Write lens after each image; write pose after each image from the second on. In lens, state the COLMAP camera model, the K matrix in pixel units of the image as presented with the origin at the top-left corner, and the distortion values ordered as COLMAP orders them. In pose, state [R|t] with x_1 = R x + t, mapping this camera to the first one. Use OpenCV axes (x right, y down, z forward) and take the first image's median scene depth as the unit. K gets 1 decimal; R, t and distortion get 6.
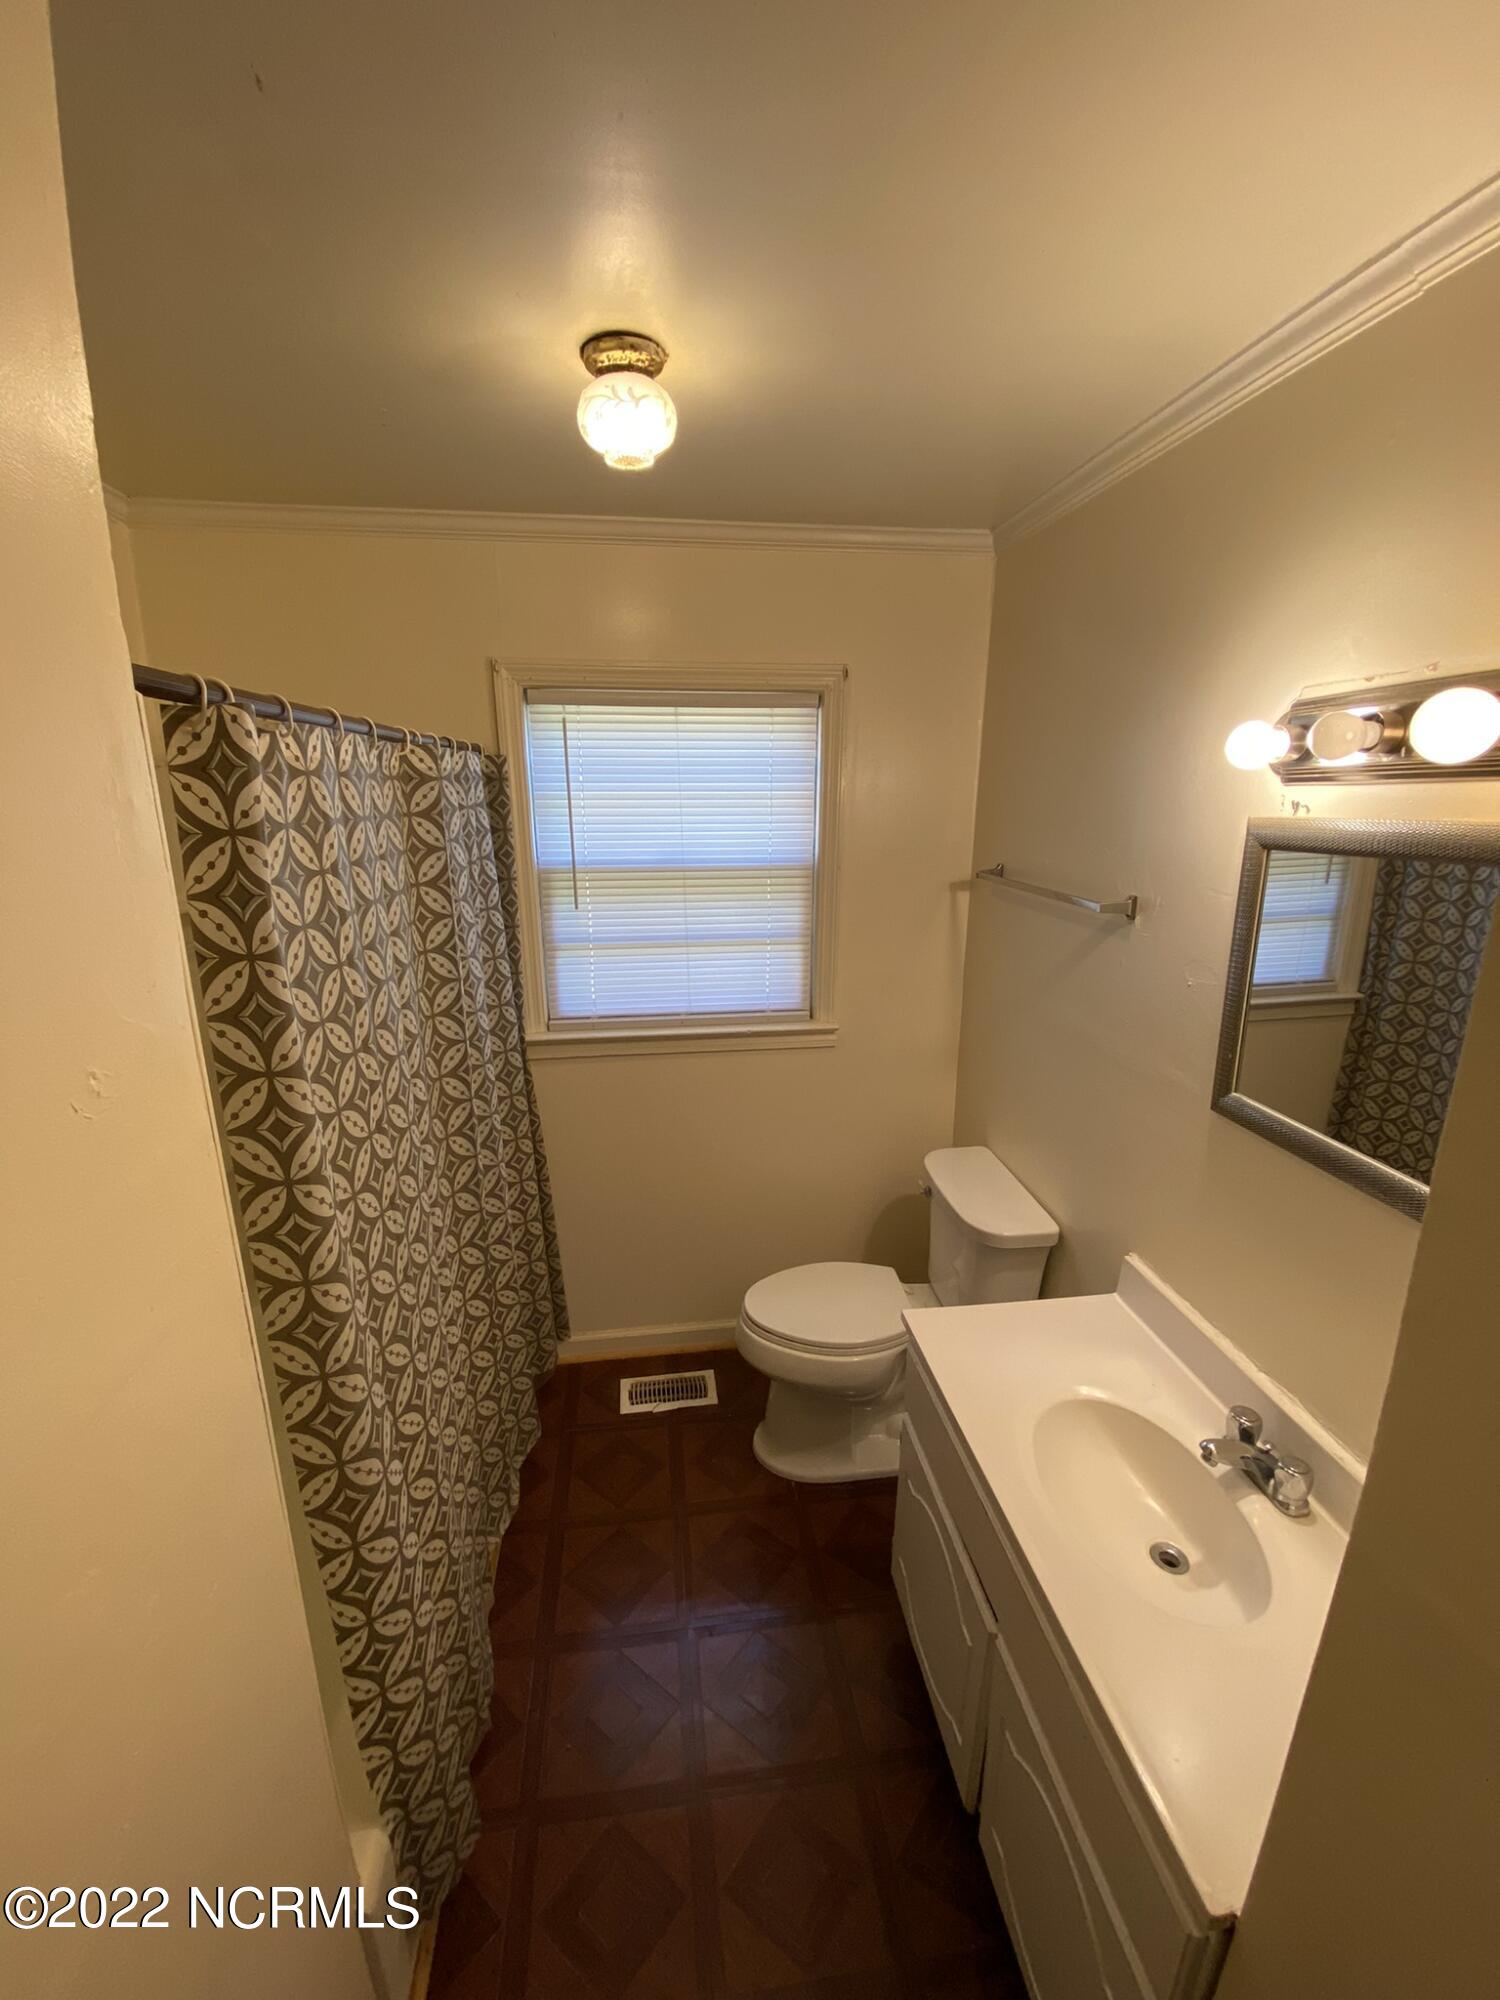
lens RADIAL K [[812.8, 0, 749.2], [0, 812.8, 1010.3], [0, 0, 1]] dist [-0.006411, -0.006517]
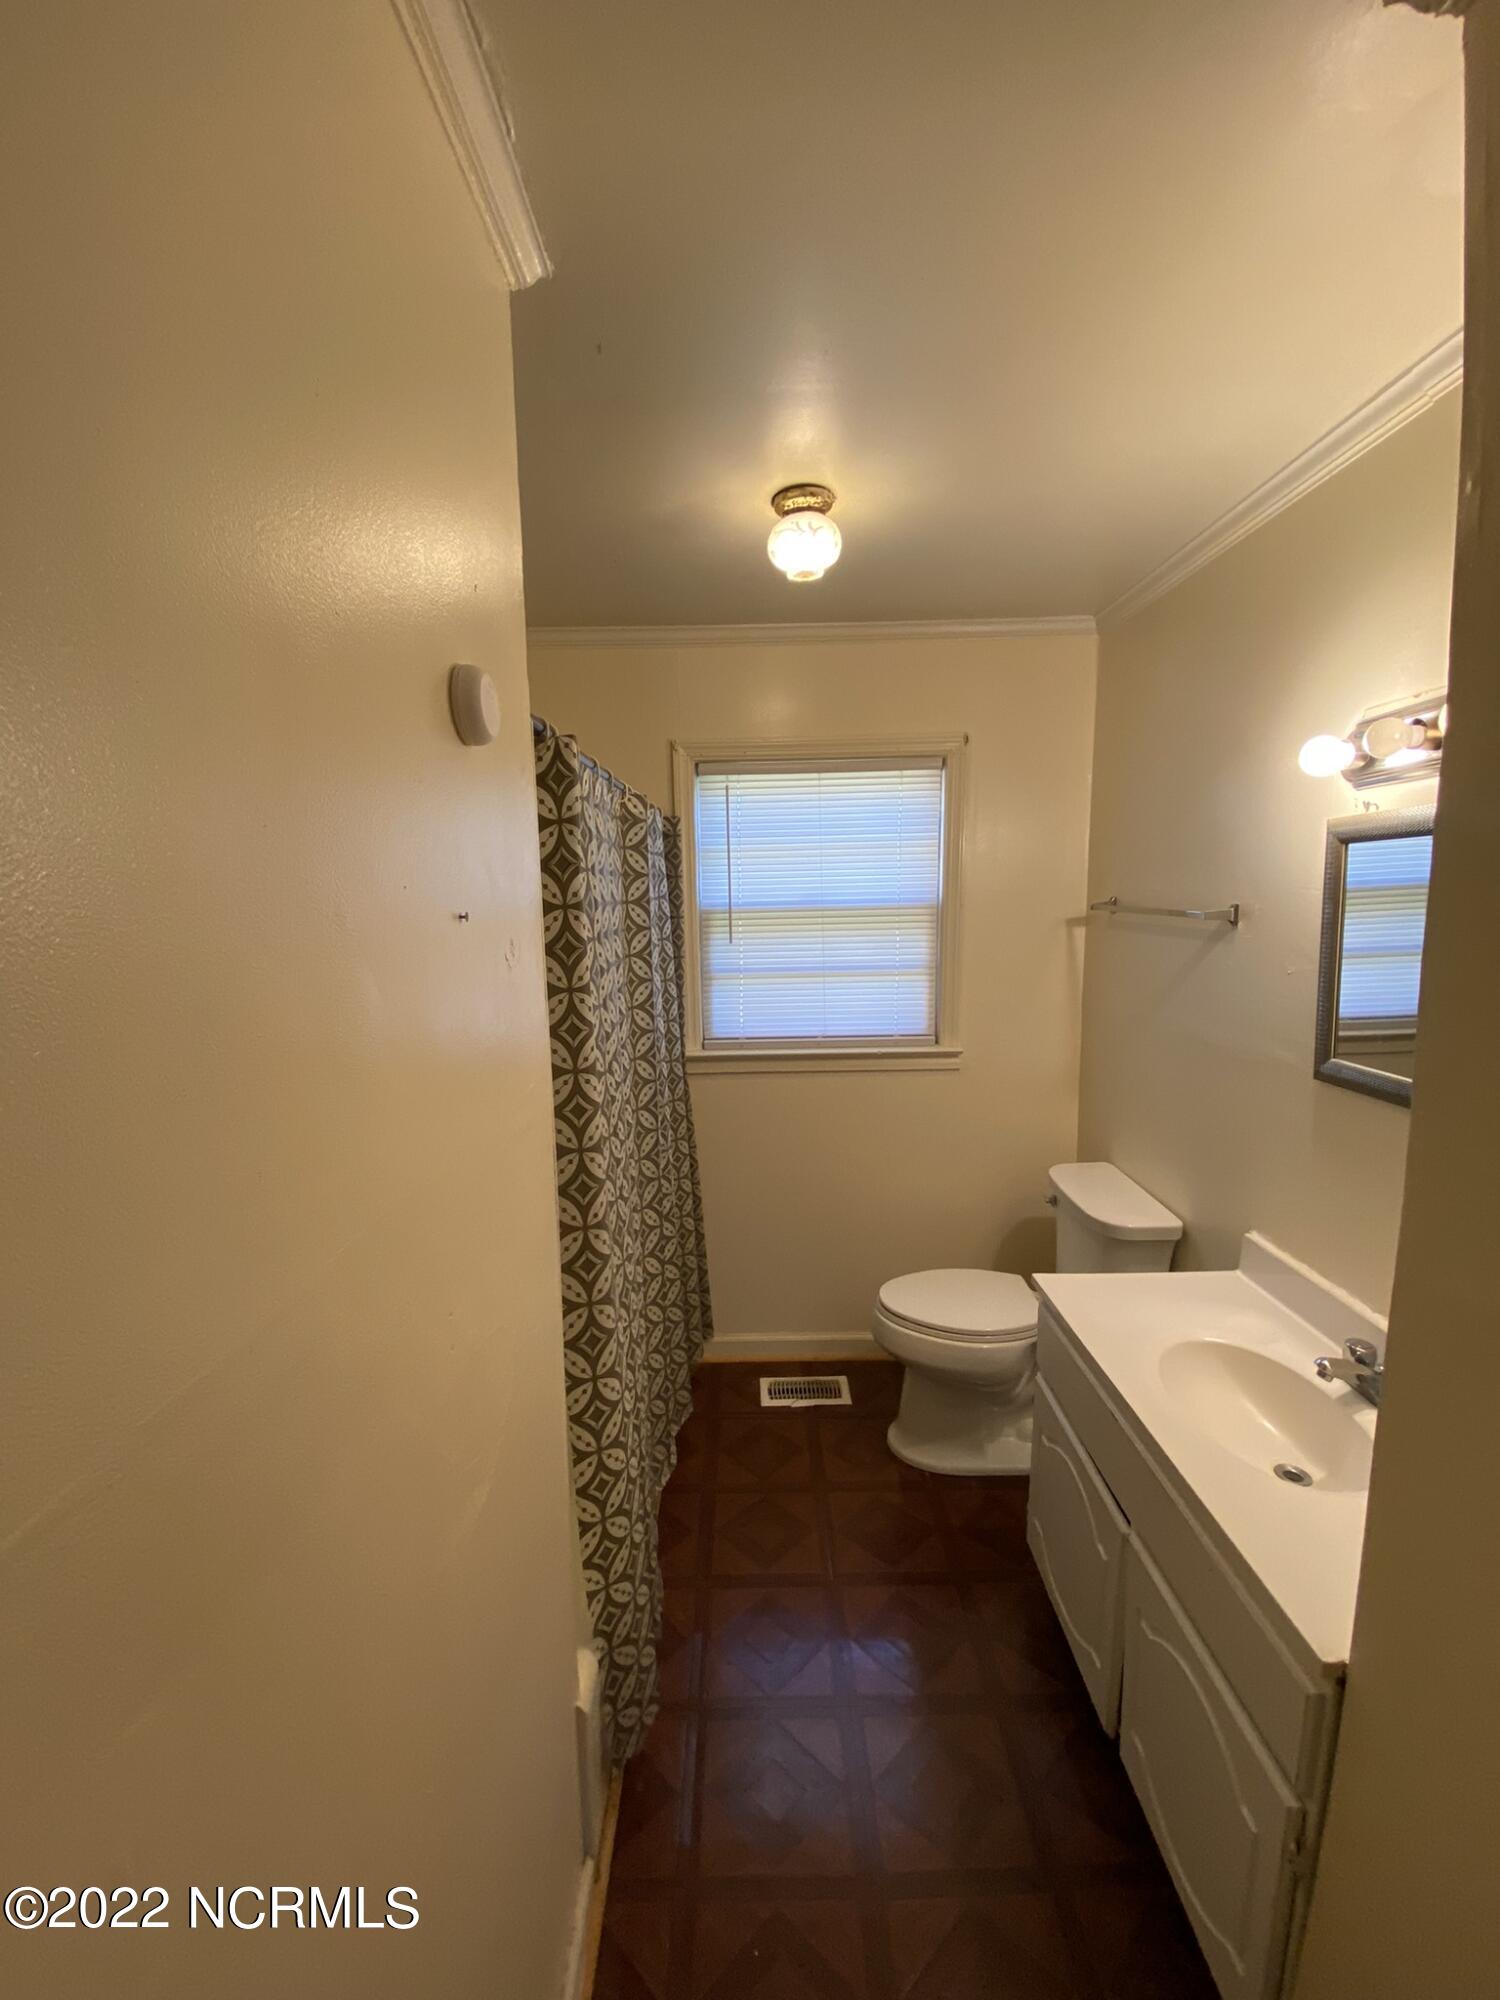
lens RADIAL K [[812.8, 0, 743.3], [0, 812.8, 1007.5], [0, 0, 1]] dist [-0.006411, -0.006517]
pose [[0.990518, 0.000881, -0.137378, -0.046791], [-0.017148, 0.992951, -0.117275, 0.132565], [0.136306, 0.118519, 0.983552, -0.172742]]
